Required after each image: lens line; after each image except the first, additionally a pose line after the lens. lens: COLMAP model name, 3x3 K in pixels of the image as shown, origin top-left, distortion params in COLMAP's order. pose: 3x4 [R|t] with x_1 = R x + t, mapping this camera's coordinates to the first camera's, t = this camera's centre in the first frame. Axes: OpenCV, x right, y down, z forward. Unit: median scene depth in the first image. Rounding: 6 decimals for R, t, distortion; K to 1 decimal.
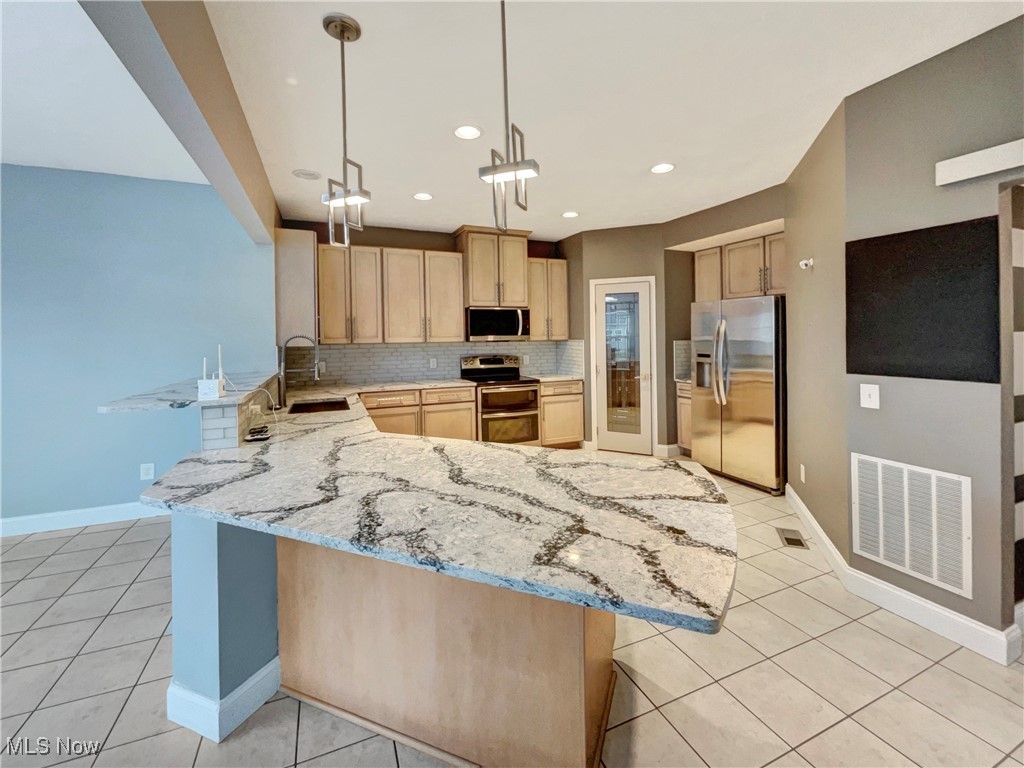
lens RADIAL K [[437.6, 0, 515.0], [0, 437.6, 342.3], [0, 0, 1]] dist [0.000416, 0.000056]
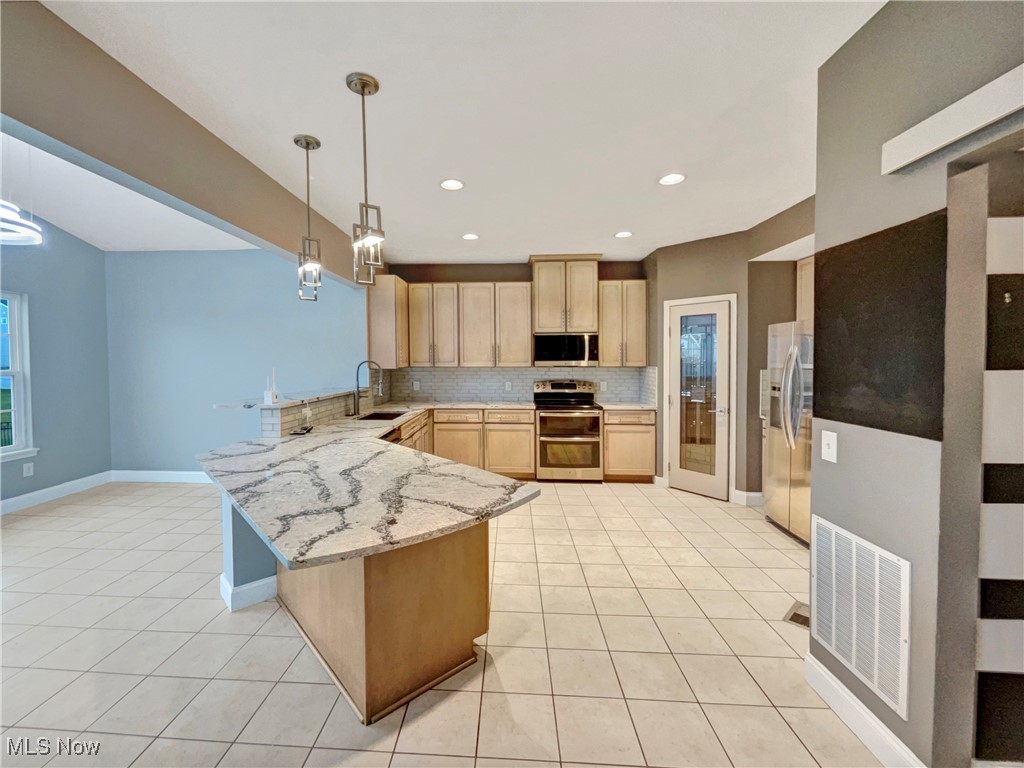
lens RADIAL K [[446.6, 0, 477.9], [0, 446.6, 373.7], [0, 0, 1]] dist [-0.009002, -0.000088]
pose [[0.882057, 0.024086, -0.470527, 0.289404], [-0.014433, 0.999605, 0.024113, -0.008781], [0.470922, -0.014478, 0.882056, -0.005351]]
